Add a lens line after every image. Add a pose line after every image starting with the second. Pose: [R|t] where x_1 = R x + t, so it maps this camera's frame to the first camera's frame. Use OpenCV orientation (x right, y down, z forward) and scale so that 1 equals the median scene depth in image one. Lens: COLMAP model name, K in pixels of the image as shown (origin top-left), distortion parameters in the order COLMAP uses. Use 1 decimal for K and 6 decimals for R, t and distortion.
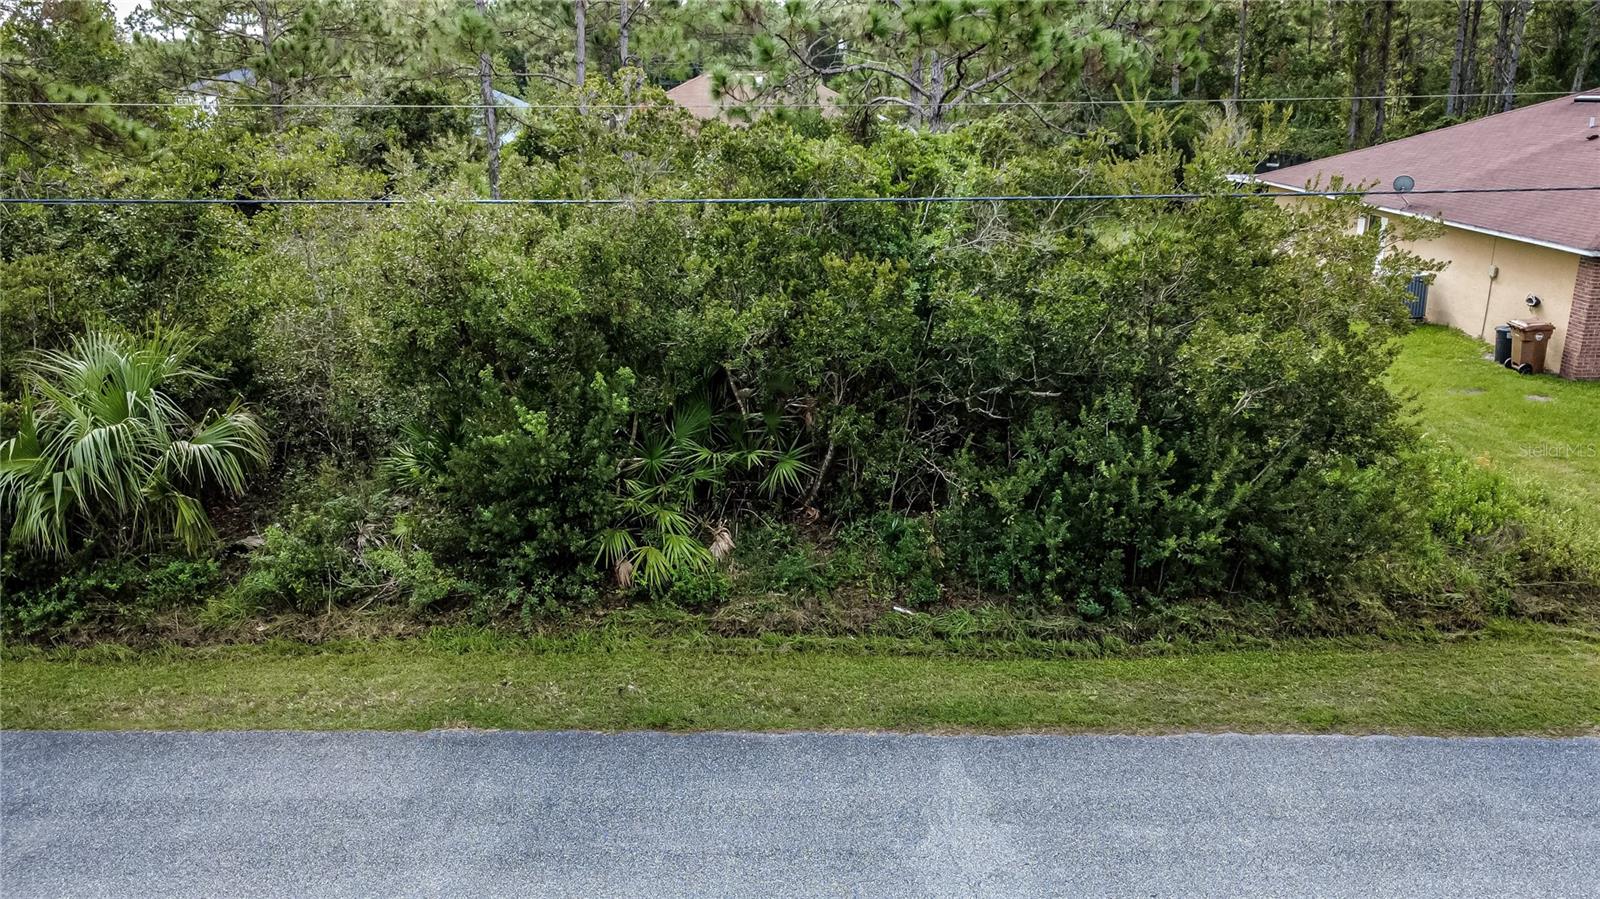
lens RADIAL K [[1173.7, 0, 796.9], [0, 1173.7, 447.5], [0, 0, 1]] dist [-0.005253, 0.005896]
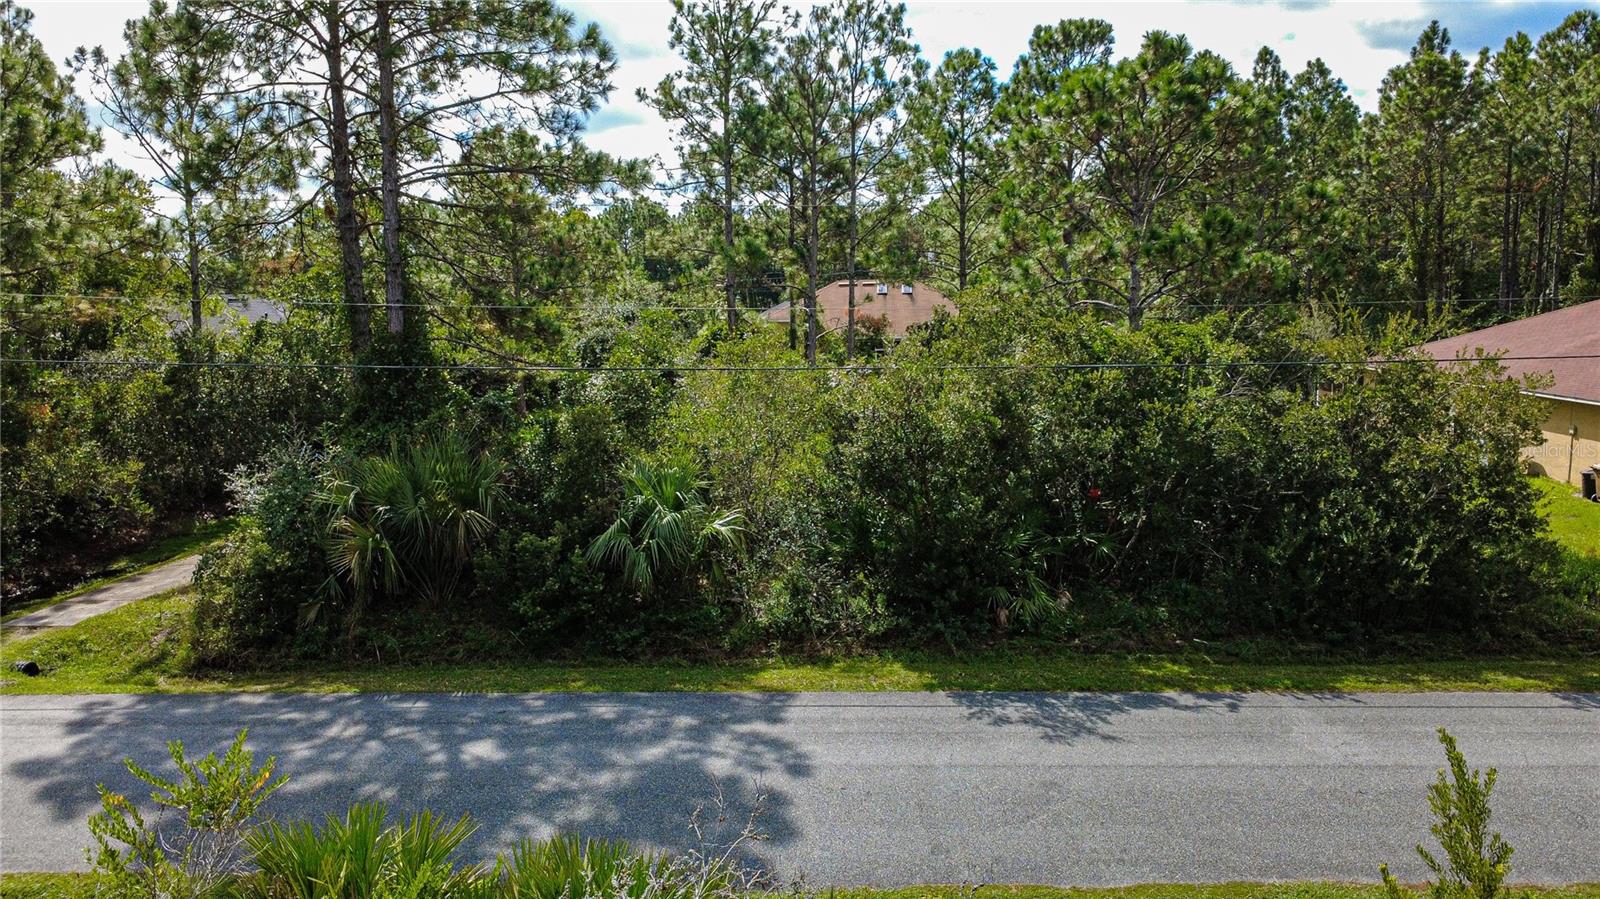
lens RADIAL K [[1173.7, 0, 803.3], [0, 1173.7, 449.6], [0, 0, 1]] dist [-0.005253, 0.005896]
pose [[0.999528, -0.003555, -0.030514, -0.356306], [-0.001543, 0.986218, -0.165445, 0.146139], [0.030682, 0.165414, 0.985747, -0.484354]]
